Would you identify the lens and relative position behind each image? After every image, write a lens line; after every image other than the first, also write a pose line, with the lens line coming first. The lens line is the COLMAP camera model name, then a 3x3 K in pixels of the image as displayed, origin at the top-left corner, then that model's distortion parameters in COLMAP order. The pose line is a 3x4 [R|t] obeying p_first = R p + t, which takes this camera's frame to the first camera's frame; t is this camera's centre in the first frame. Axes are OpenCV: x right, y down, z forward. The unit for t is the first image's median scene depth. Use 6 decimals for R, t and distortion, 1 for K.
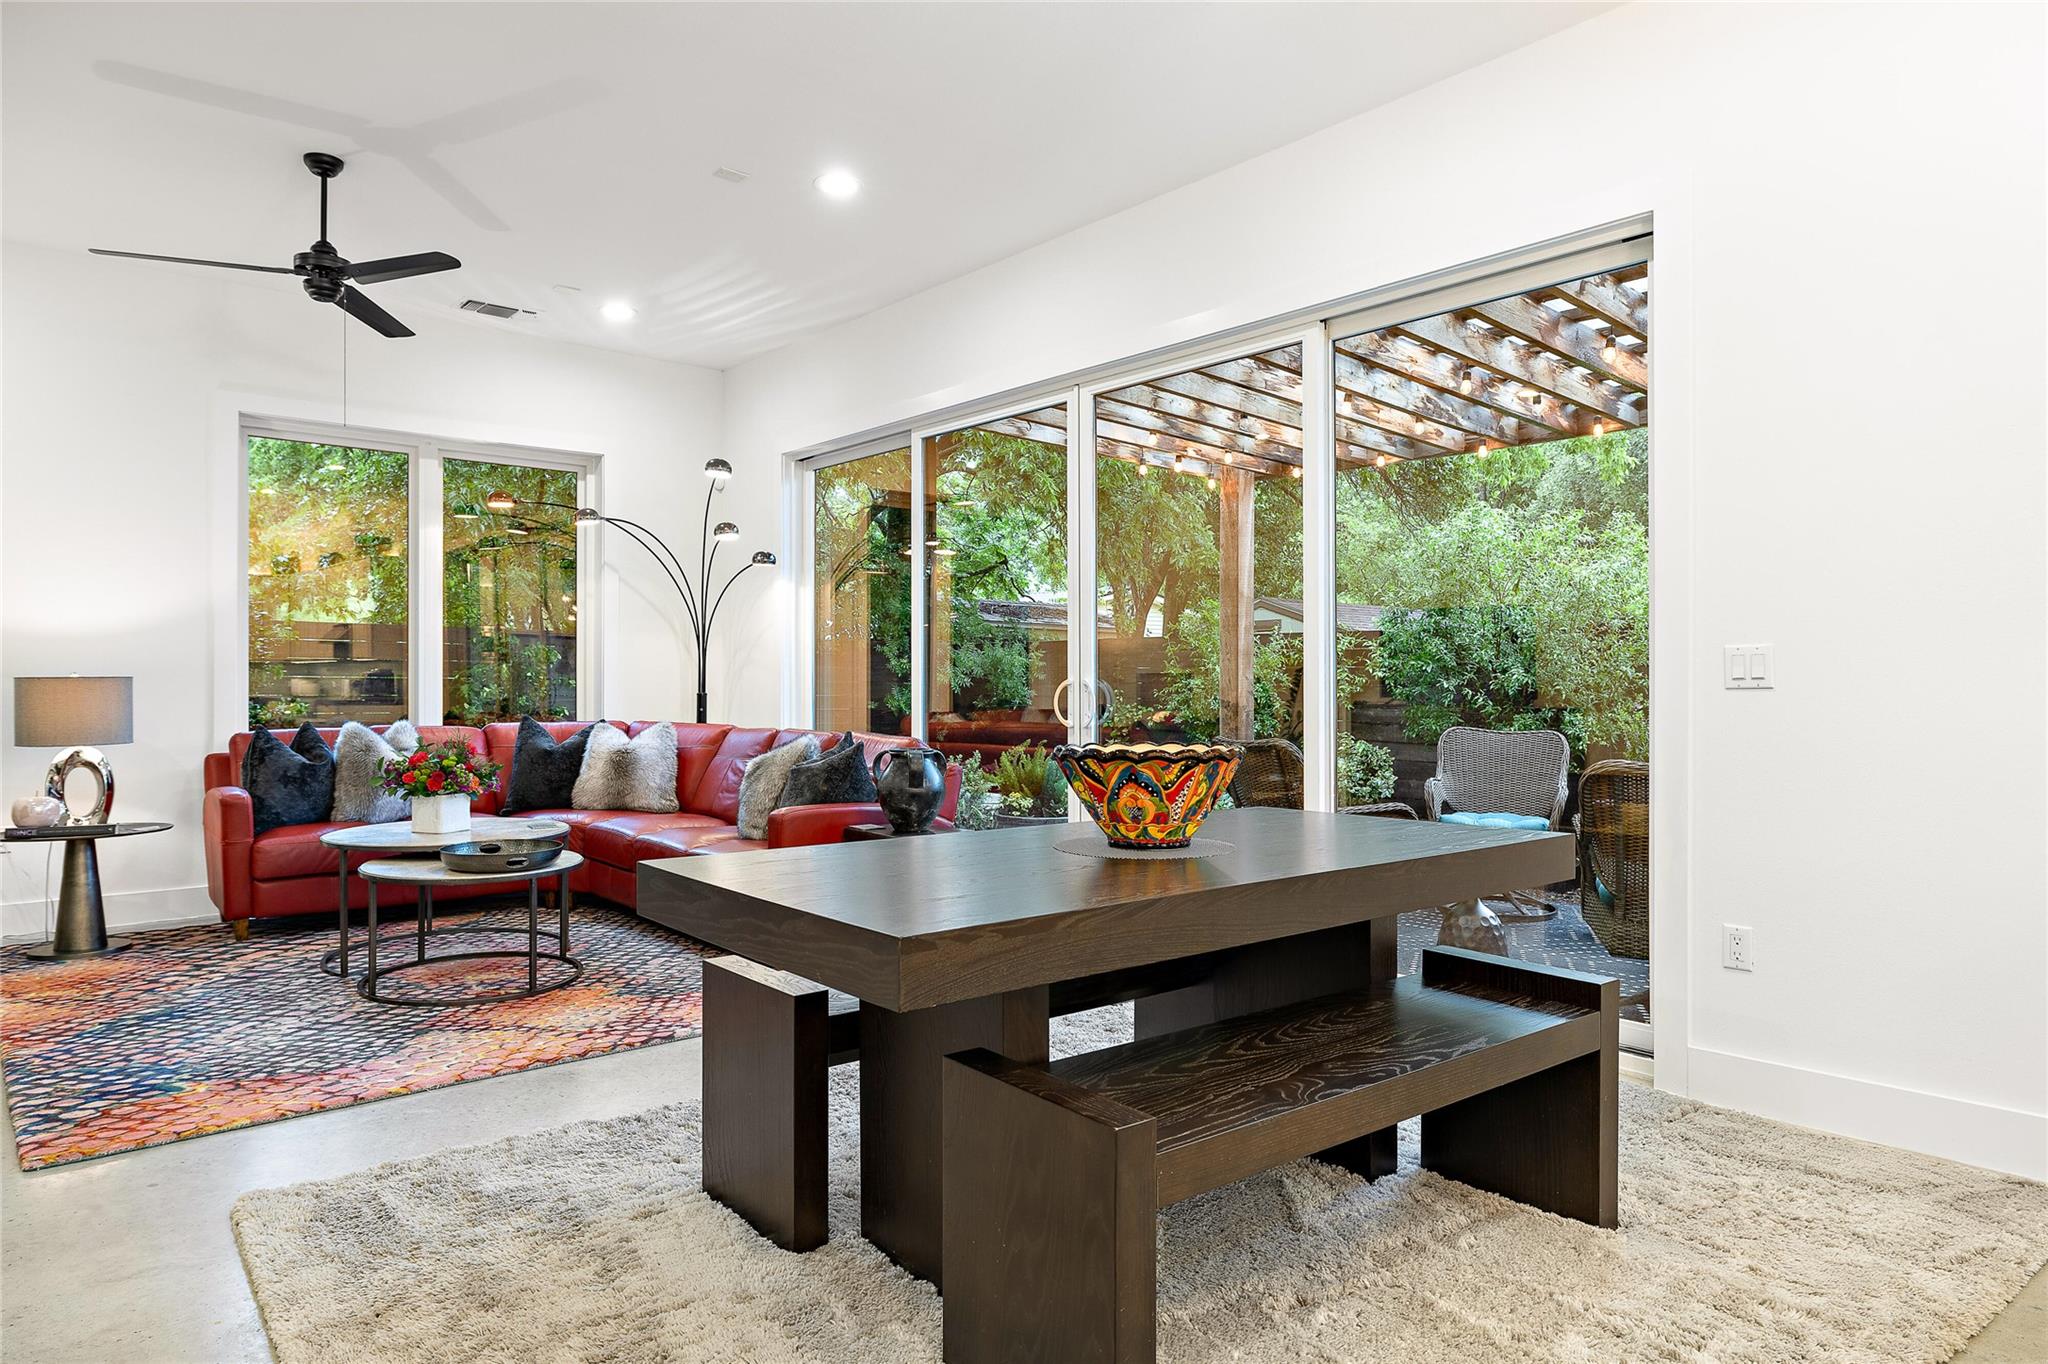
lens RADIAL K [[1234.4, 0, 1024.0], [0, 1234.4, 682.0], [0, 0, 1]] dist [-0.001196, 0.000091]
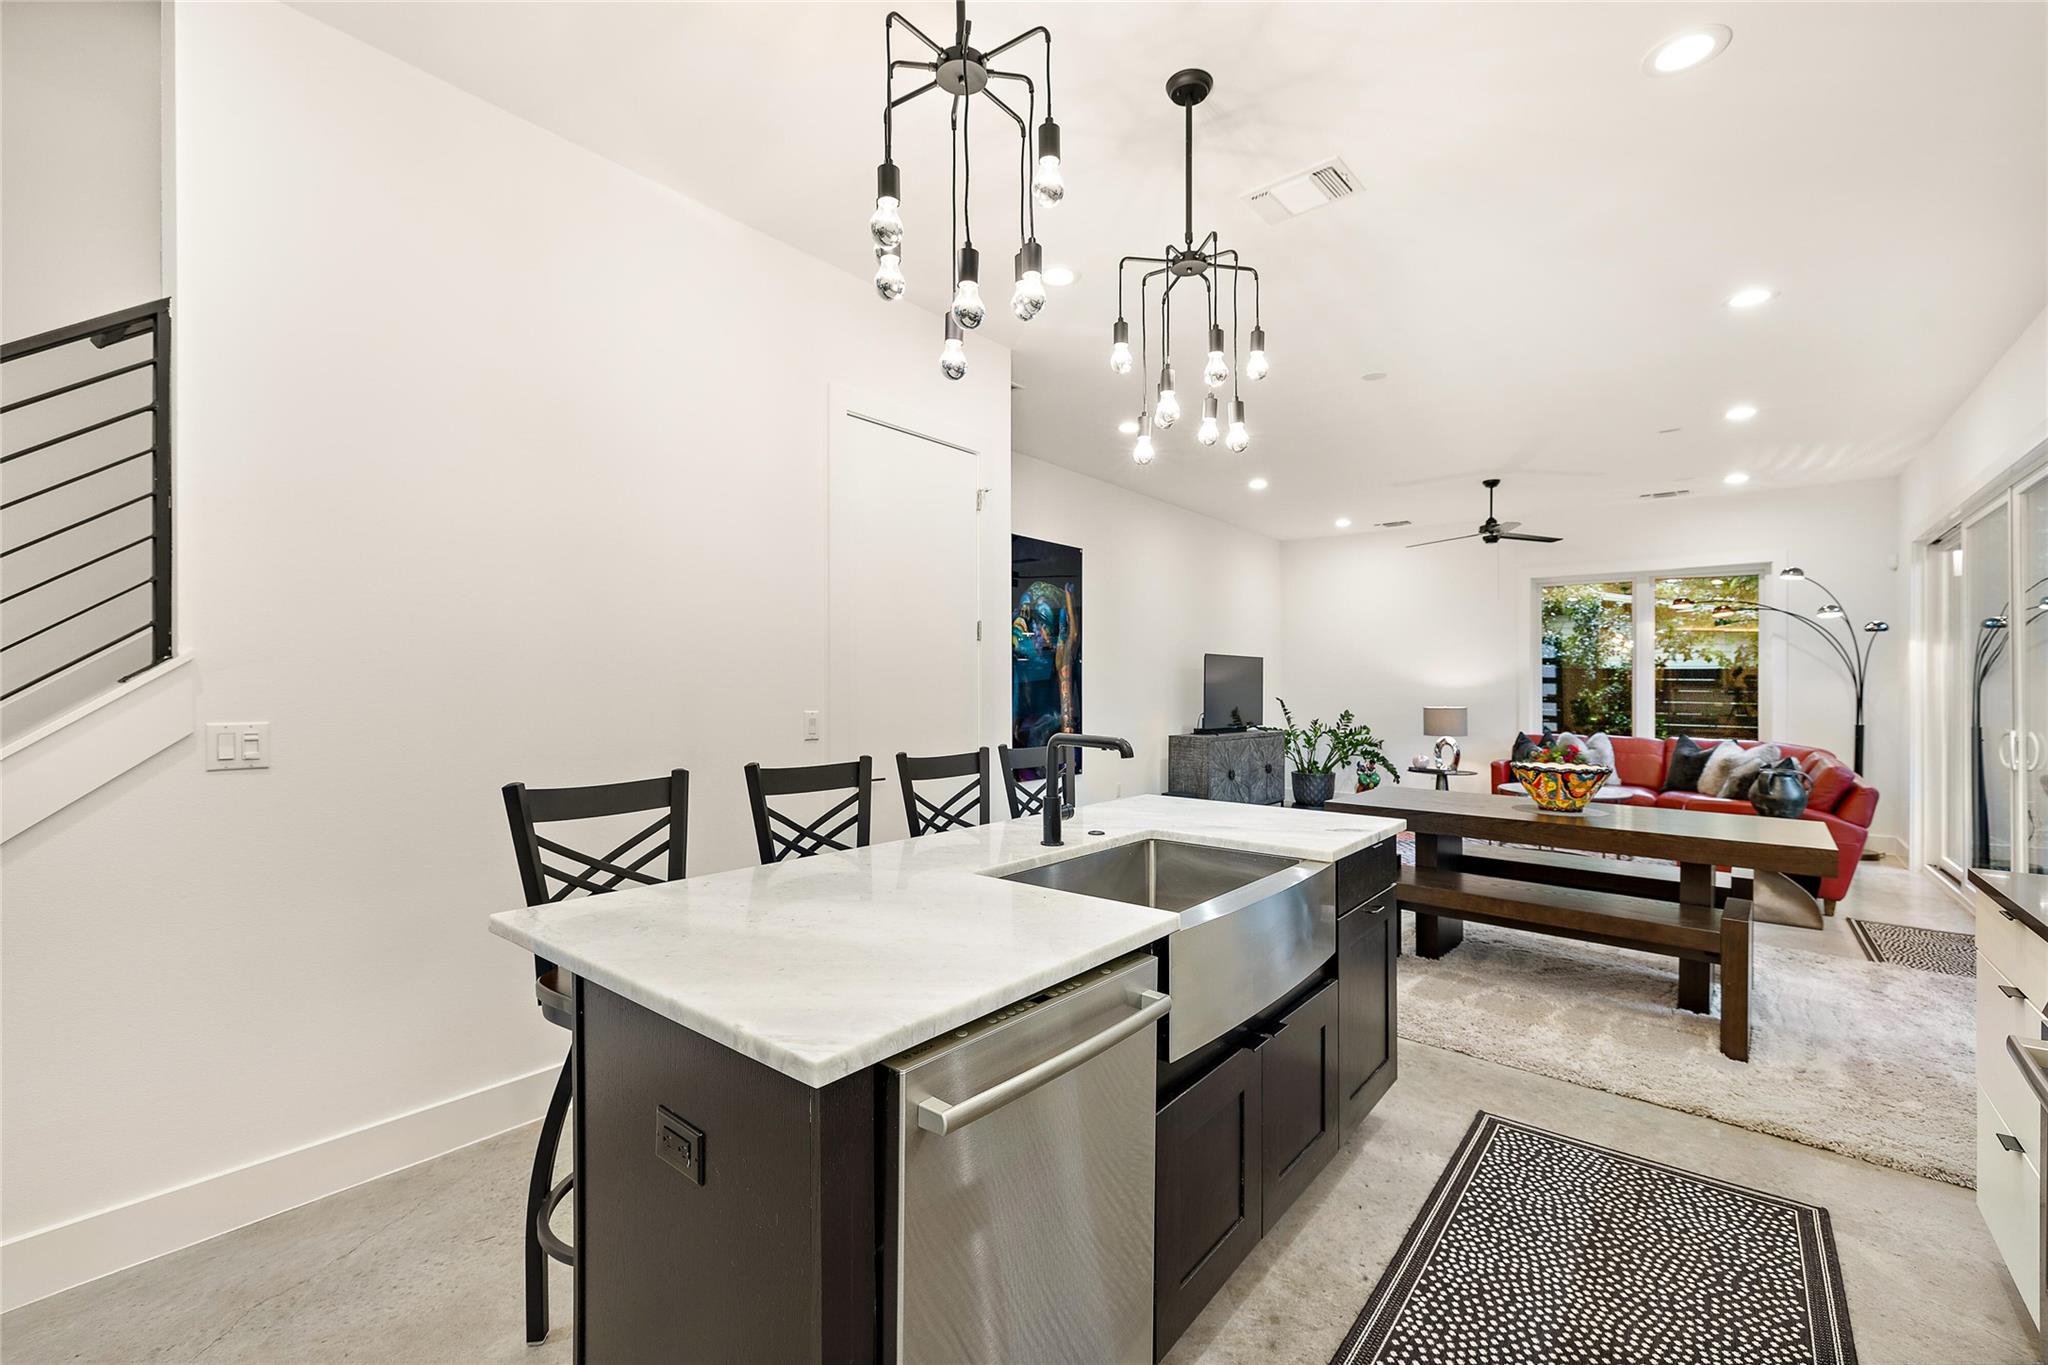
lens RADIAL K [[874.3, 0, 1014.8], [0, 874.3, 680.5], [0, 0, 1]] dist [0.003784, 0.000228]
pose [[0.182516, -0.004056, -0.983194, 0.751601], [-0.003631, 0.999982, -0.004800, -0.045367], [0.983196, 0.004446, 0.182498, -0.123998]]
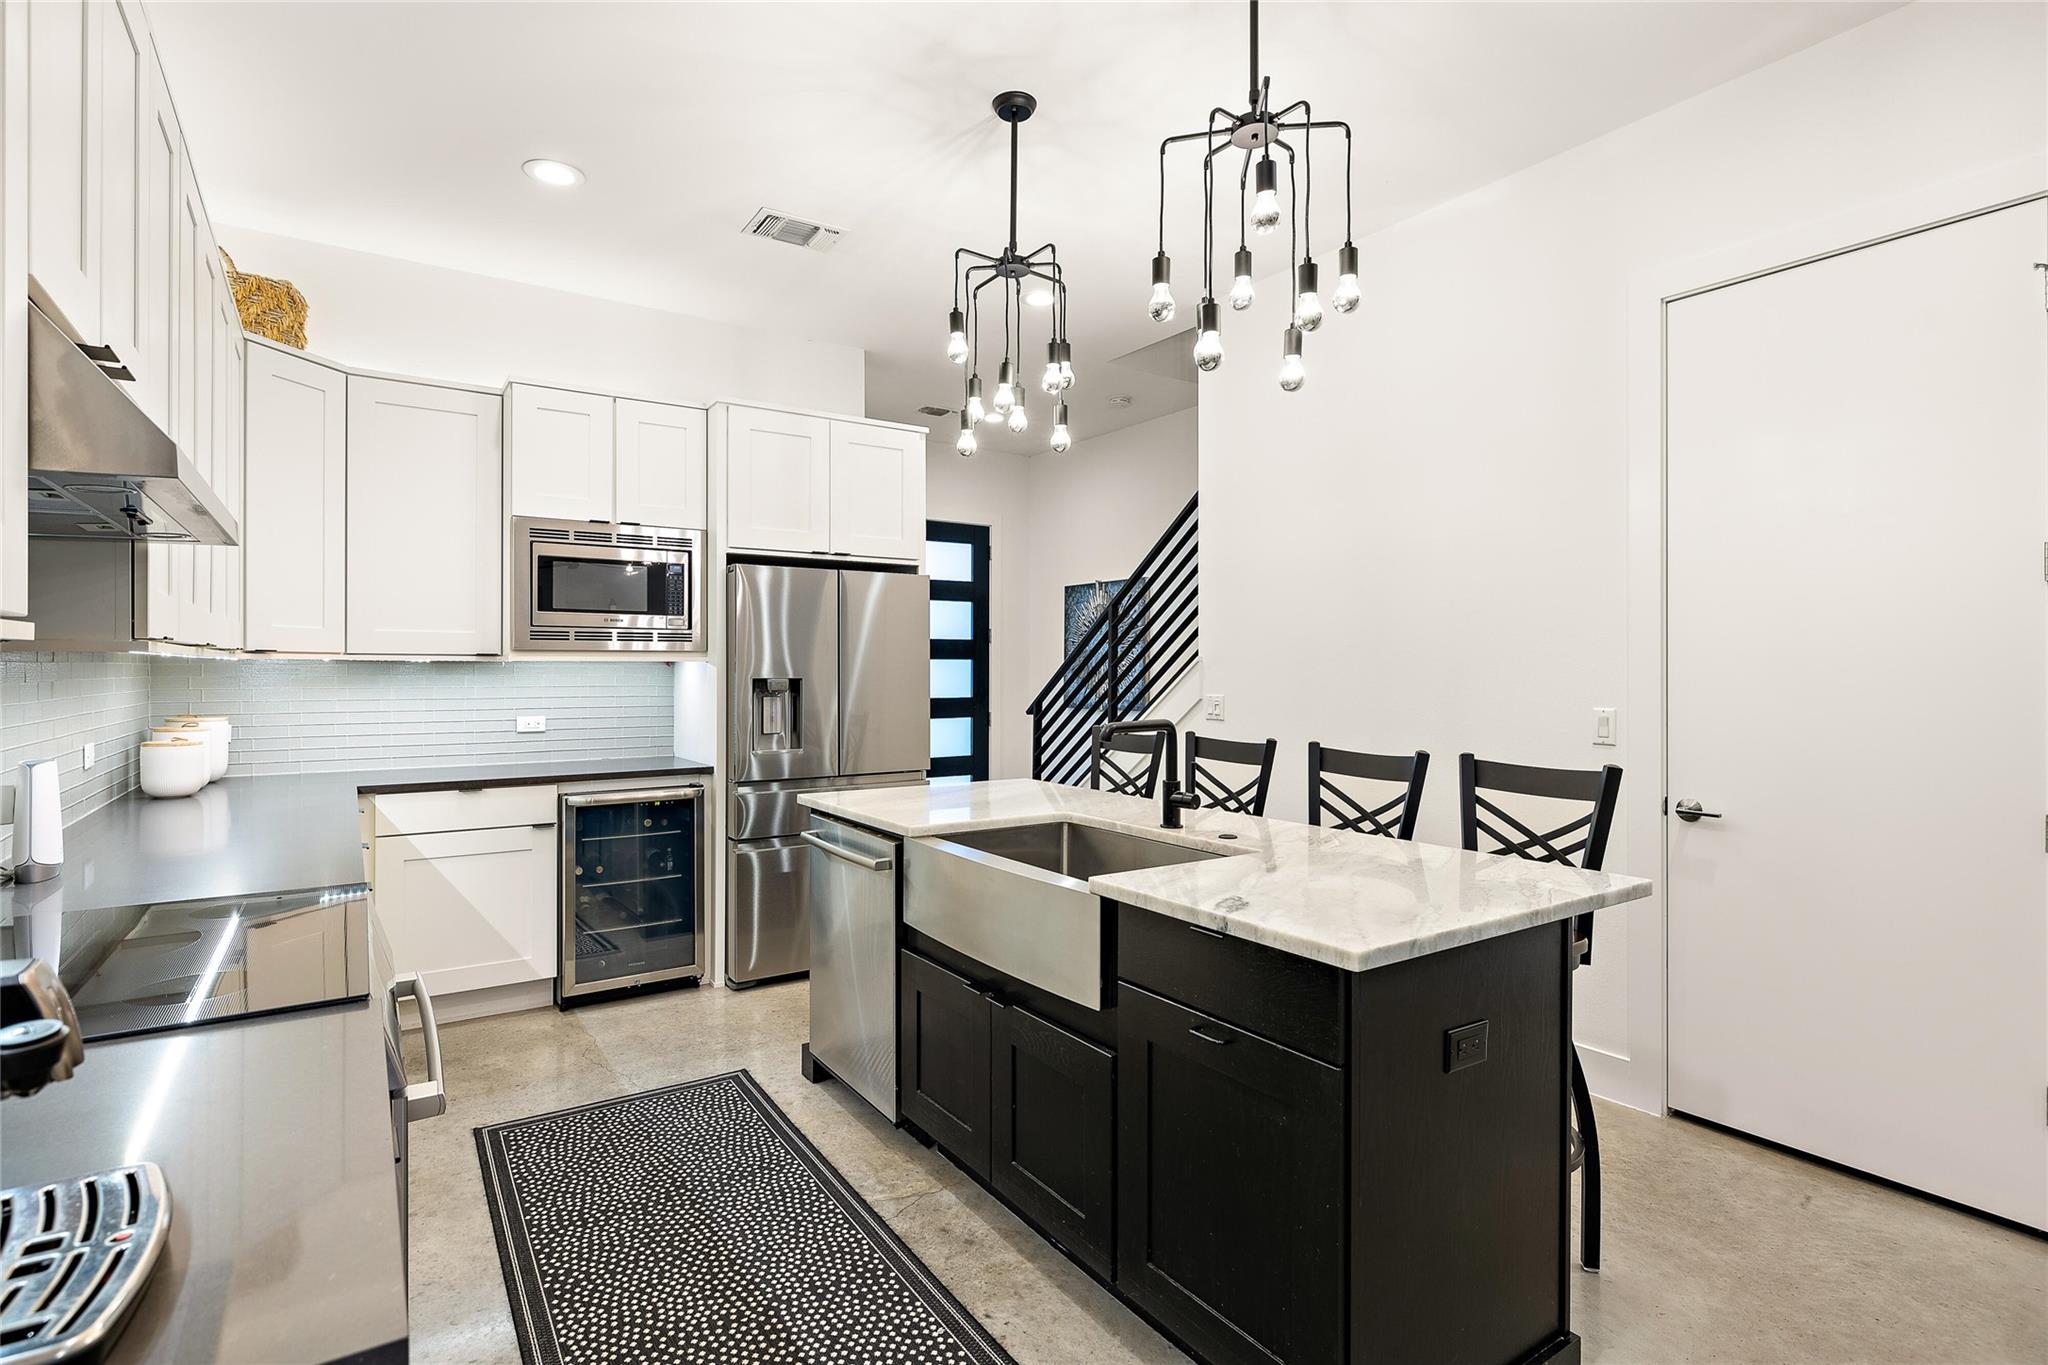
lens RADIAL K [[991.9, 0, 1013.3], [0, 991.9, 668.2], [0, 0, 1]] dist [-0.000126, -0.000115]
pose [[-0.993070, -0.003507, 0.117469, 0.329357], [-0.003854, 0.999989, -0.002726, -0.045702], [-0.117458, -0.003159, -0.993073, 0.518317]]
